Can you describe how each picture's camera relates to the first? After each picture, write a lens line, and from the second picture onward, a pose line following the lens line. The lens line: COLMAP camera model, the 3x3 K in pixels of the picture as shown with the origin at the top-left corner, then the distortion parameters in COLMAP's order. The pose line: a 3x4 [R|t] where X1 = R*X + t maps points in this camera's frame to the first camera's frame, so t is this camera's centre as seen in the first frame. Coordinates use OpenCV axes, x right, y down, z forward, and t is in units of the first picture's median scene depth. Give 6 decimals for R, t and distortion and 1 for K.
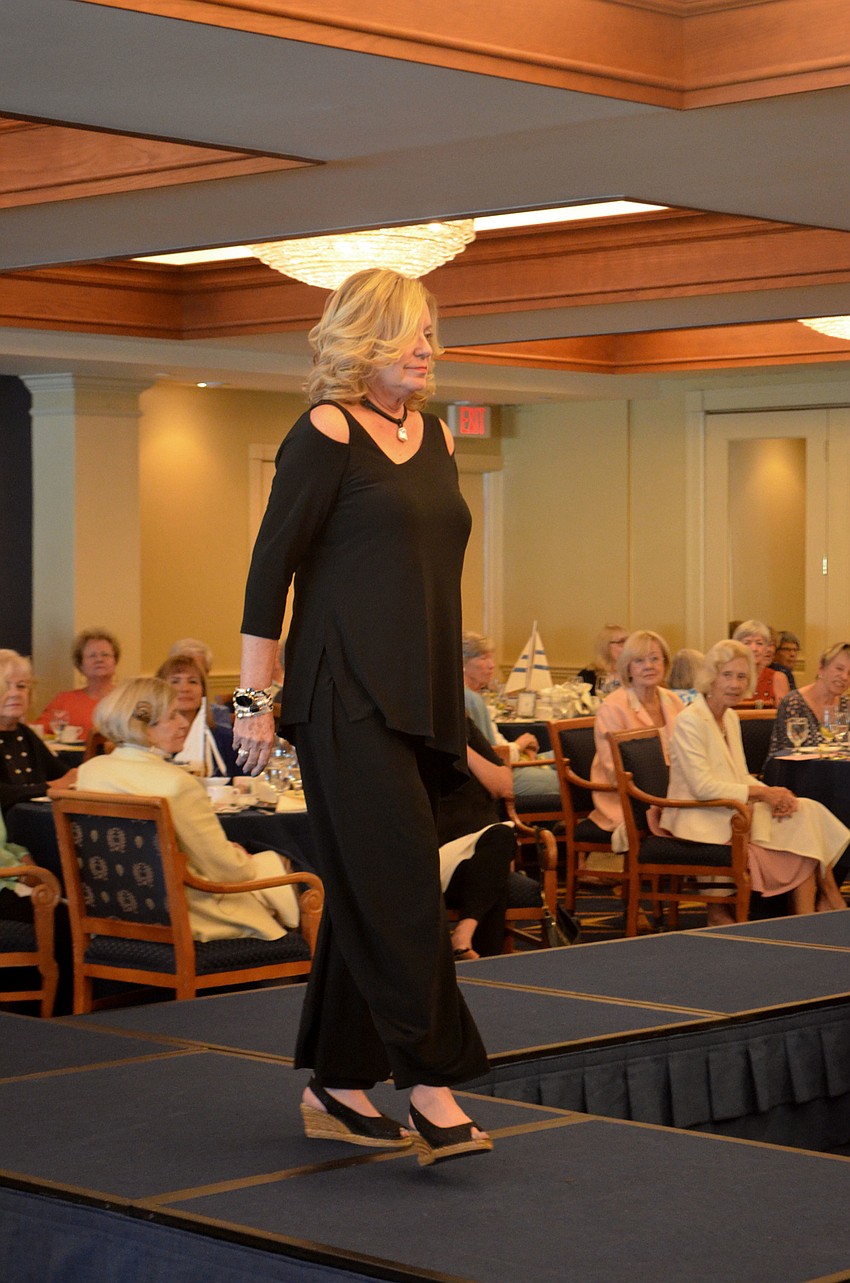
lens RADIAL K [[2901.7, 0, 425.0], [0, 2901.7, 641.5], [0, 0, 1]] dist [0.017997, -0.015431]
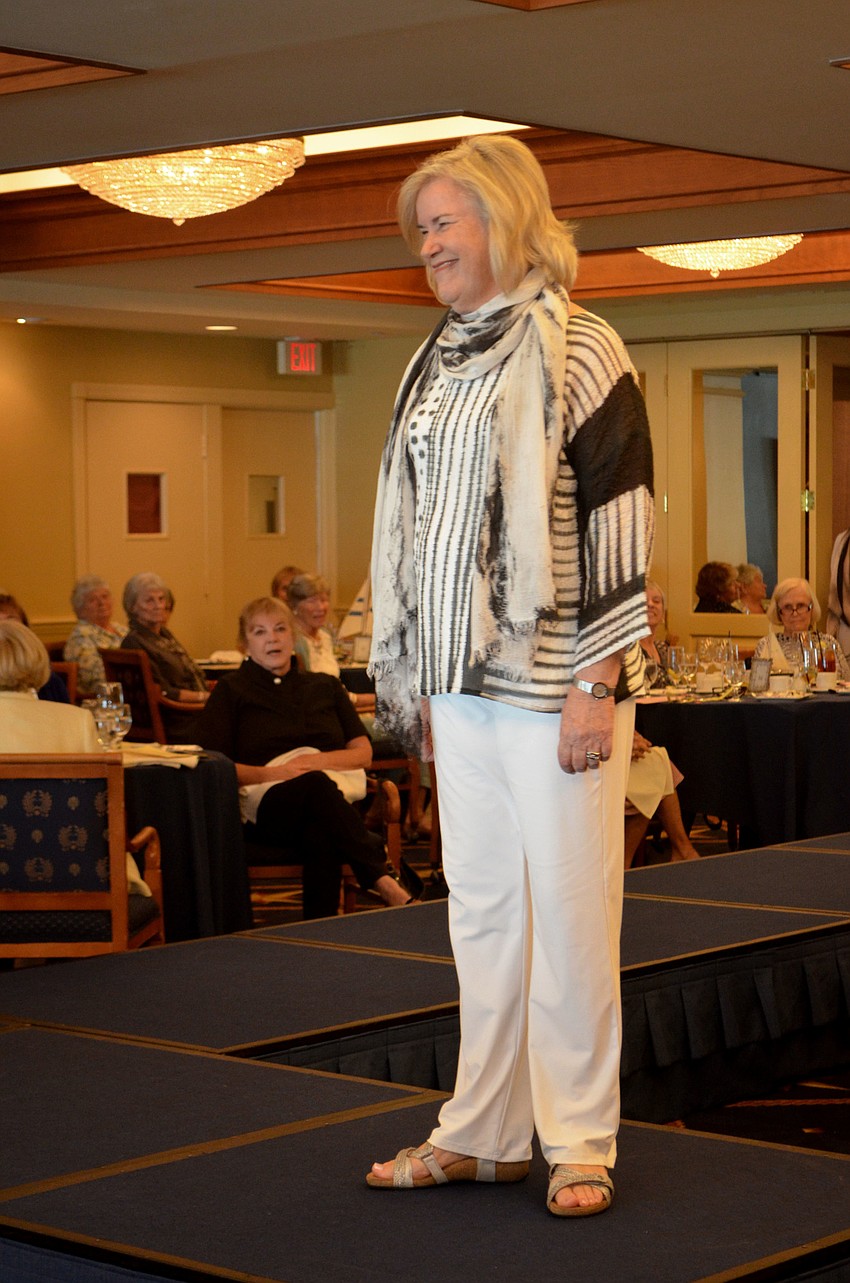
lens RADIAL K [[2901.7, 0, 425.0], [0, 2901.7, 641.5], [0, 0, 1]] dist [0.017997, -0.015431]
pose [[0.998237, -0.012391, 0.058042, -0.000707], [0.011262, 0.999742, 0.019737, 0.000414], [-0.058272, -0.019049, 0.998119, 0.040761]]
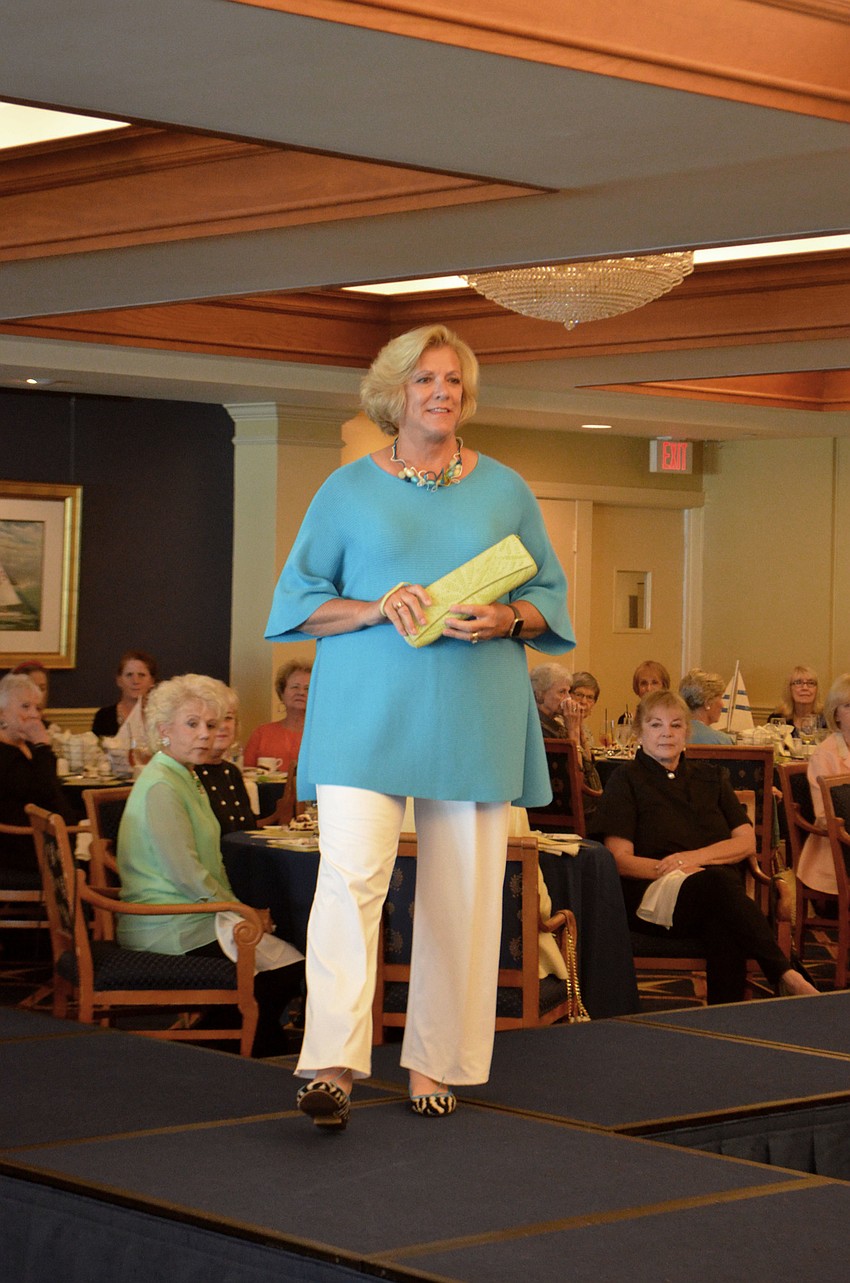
lens RADIAL K [[2901.7, 0, 425.0], [0, 2901.7, 641.5], [0, 0, 1]] dist [0.017997, -0.015431]
pose [[0.997992, 0.019655, -0.060219, -0.011690], [-0.020344, 0.999734, -0.010834, -0.000941], [0.059990, 0.012038, 0.998126, 0.014586]]
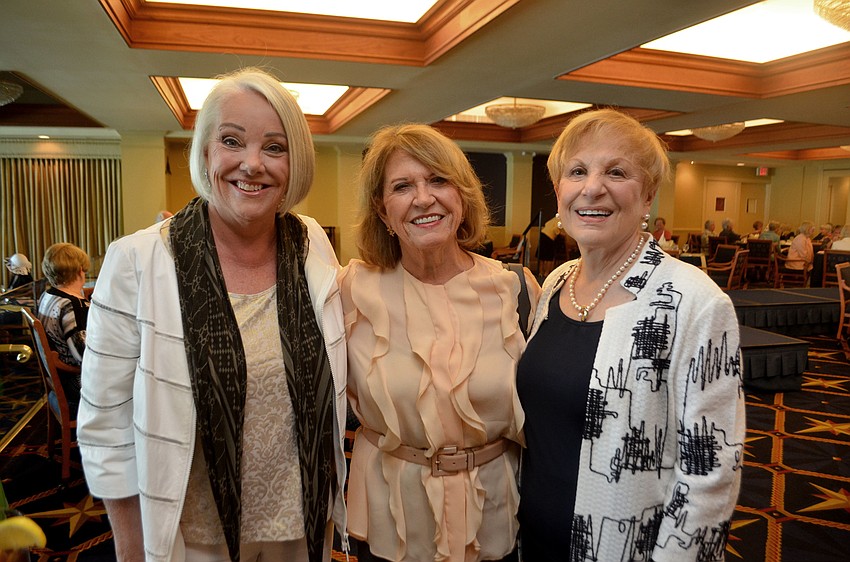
lens RADIAL K [[657.0, 0, 425.0], [0, 657.0, 281.0], [0, 0, 1]] dist [-0.001090, -0.151009]
pose [[0.871262, 0.073670, -0.485258, 0.085509], [-0.030824, 0.994933, 0.095703, 0.008683], [0.489849, -0.068425, 0.869118, -0.074821]]
